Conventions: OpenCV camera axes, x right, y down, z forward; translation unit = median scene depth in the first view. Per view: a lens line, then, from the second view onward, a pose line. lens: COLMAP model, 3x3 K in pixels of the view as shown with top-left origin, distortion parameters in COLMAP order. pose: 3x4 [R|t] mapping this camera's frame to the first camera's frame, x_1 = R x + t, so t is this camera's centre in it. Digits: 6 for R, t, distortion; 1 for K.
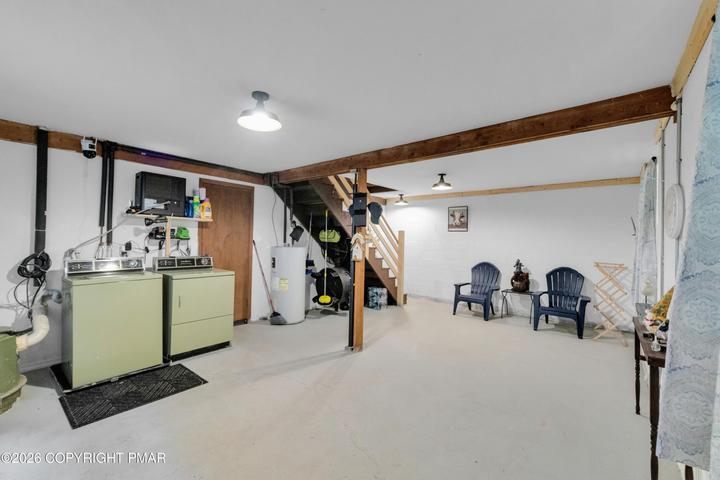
lens RADIAL K [[307.8, 0, 352.9], [0, 307.8, 239.4], [0, 0, 1]] dist [-0.001025, -0.000139]
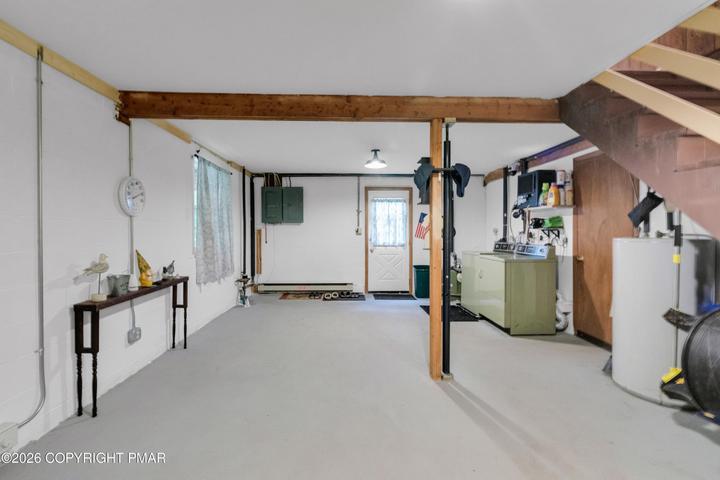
lens RADIAL K [[307.8, 0, 352.9], [0, 307.8, 239.4], [0, 0, 1]] dist [-0.001025, -0.000139]
pose [[-0.755221, -0.004942, -0.655451, 0.493737], [-0.014374, 0.999856, 0.009024, 0.030300], [0.655312, 0.016237, -0.755183, 1.108006]]
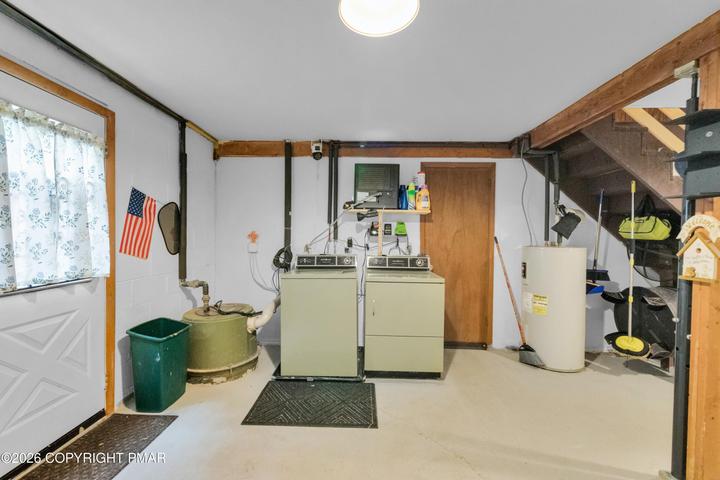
lens RADIAL K [[307.8, 0, 352.9], [0, 307.8, 239.4], [0, 0, 1]] dist [-0.001025, -0.000139]
pose [[0.613487, -0.003520, -0.789697, 0.043013], [0.001757, 0.999994, -0.003092, 0.010882], [0.789703, 0.000509, 0.613489, 0.299196]]
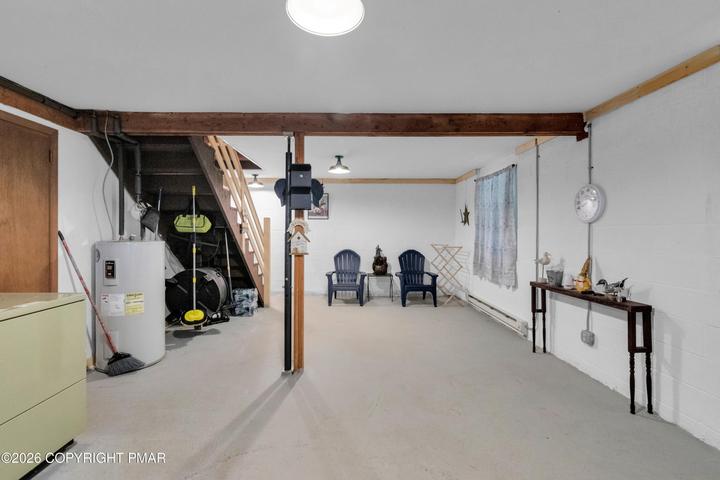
lens RADIAL K [[316.2, 0, 356.6], [0, 316.2, 236.7], [0, 0, 1]] dist [-0.000313, 0.000008]
pose [[0.750346, -0.027736, 0.660464, -0.304400], [0.012854, 0.999543, 0.027372, 0.004126], [-0.660921, -0.012048, 0.750359, 0.252757]]
